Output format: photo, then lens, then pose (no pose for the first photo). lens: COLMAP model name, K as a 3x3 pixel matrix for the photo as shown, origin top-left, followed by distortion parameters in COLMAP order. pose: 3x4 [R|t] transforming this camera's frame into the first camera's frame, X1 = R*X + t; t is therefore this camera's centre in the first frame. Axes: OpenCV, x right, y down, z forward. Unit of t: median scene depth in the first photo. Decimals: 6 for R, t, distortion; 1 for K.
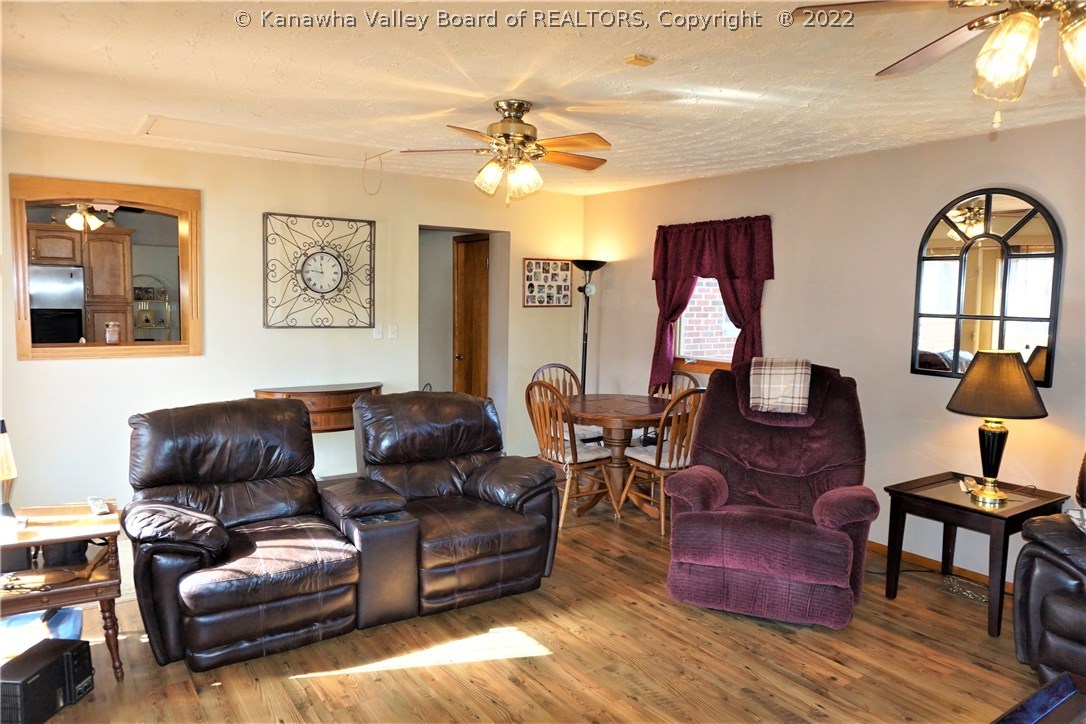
lens RADIAL K [[759.9, 0, 537.1], [0, 759.9, 363.0], [0, 0, 1]] dist [-0.012299, 0.005226]
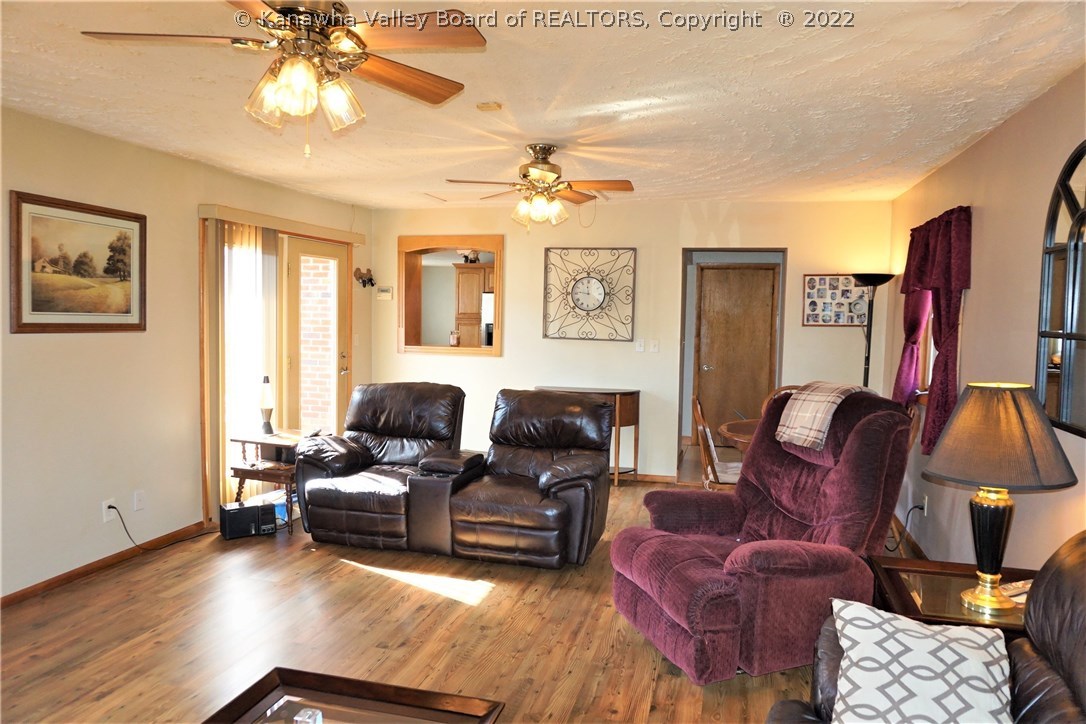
lens RADIAL K [[759.9, 0, 536.6], [0, 759.9, 365.7], [0, 0, 1]] dist [-0.012299, 0.005226]
pose [[0.627858, 0.050008, -0.776720, 0.626473], [-0.075686, 0.997127, 0.003018, -0.003054], [0.774640, 0.056892, 0.629839, 0.188919]]
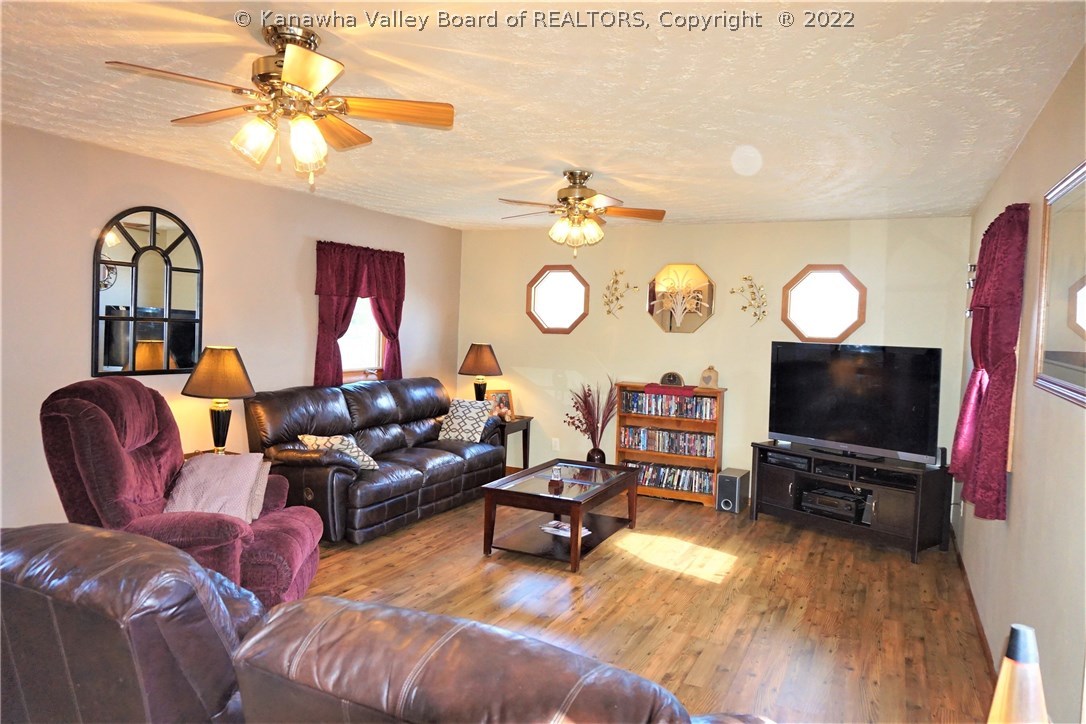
lens RADIAL K [[759.9, 0, 540.0], [0, 759.9, 354.9], [0, 0, 1]] dist [-0.012299, 0.005226]
pose [[-0.506080, -0.070584, 0.859594, -0.546338], [0.028600, 0.994724, 0.098519, -0.081005], [-0.862012, 0.074443, -0.501391, 0.843125]]
